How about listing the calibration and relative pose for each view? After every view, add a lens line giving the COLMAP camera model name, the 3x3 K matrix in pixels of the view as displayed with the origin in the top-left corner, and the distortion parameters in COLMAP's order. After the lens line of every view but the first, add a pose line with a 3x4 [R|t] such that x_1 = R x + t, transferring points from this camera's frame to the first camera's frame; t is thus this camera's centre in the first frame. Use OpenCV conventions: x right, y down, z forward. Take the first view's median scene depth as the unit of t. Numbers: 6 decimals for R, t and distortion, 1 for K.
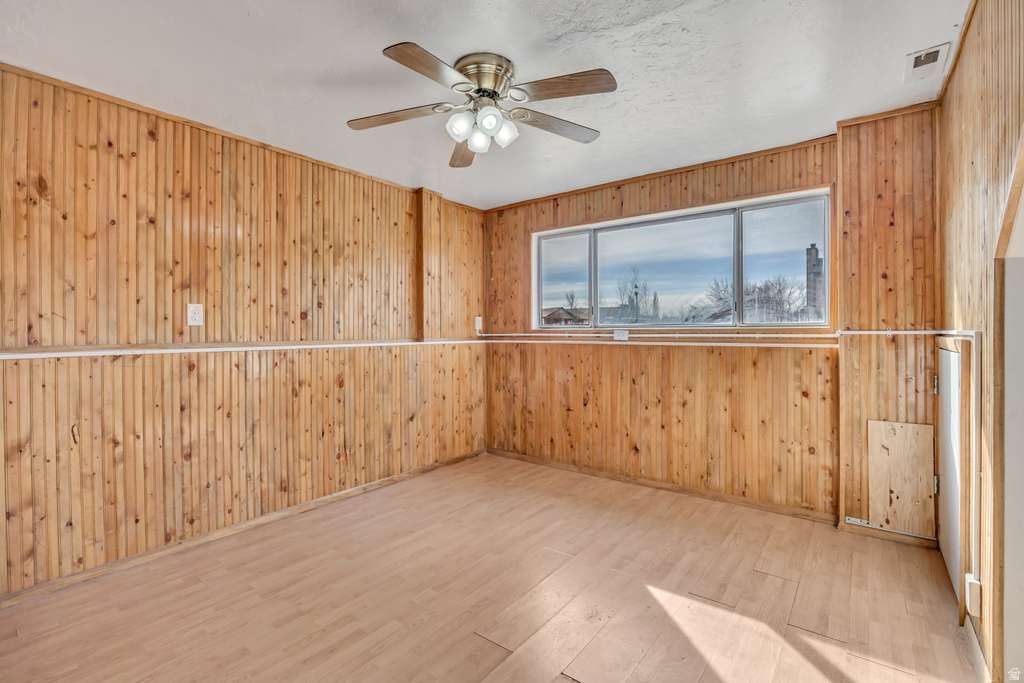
lens RADIAL K [[460.1, 0, 518.5], [0, 460.1, 333.2], [0, 0, 1]] dist [0.000690, 0.000057]
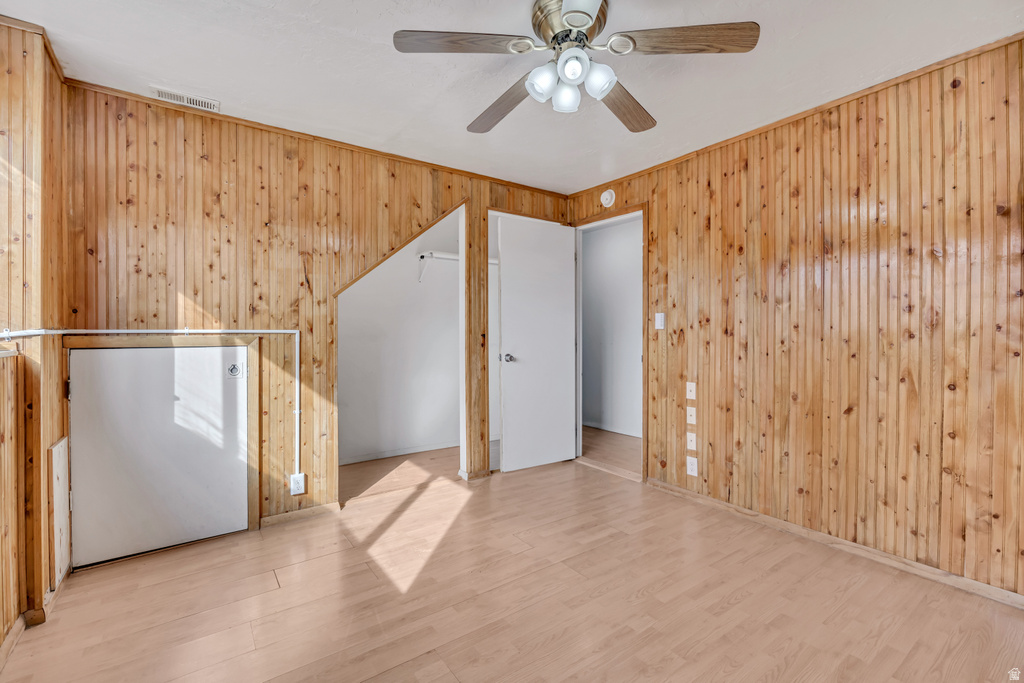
lens RADIAL K [[460.1, 0, 519.7], [0, 460.1, 336.3], [0, 0, 1]] dist [0.000690, 0.000057]
pose [[-0.958461, 0.008926, 0.285084, -0.252945], [0.012540, 0.999862, 0.010853, 0.008719], [-0.284948, 0.013977, -0.958441, 2.039578]]
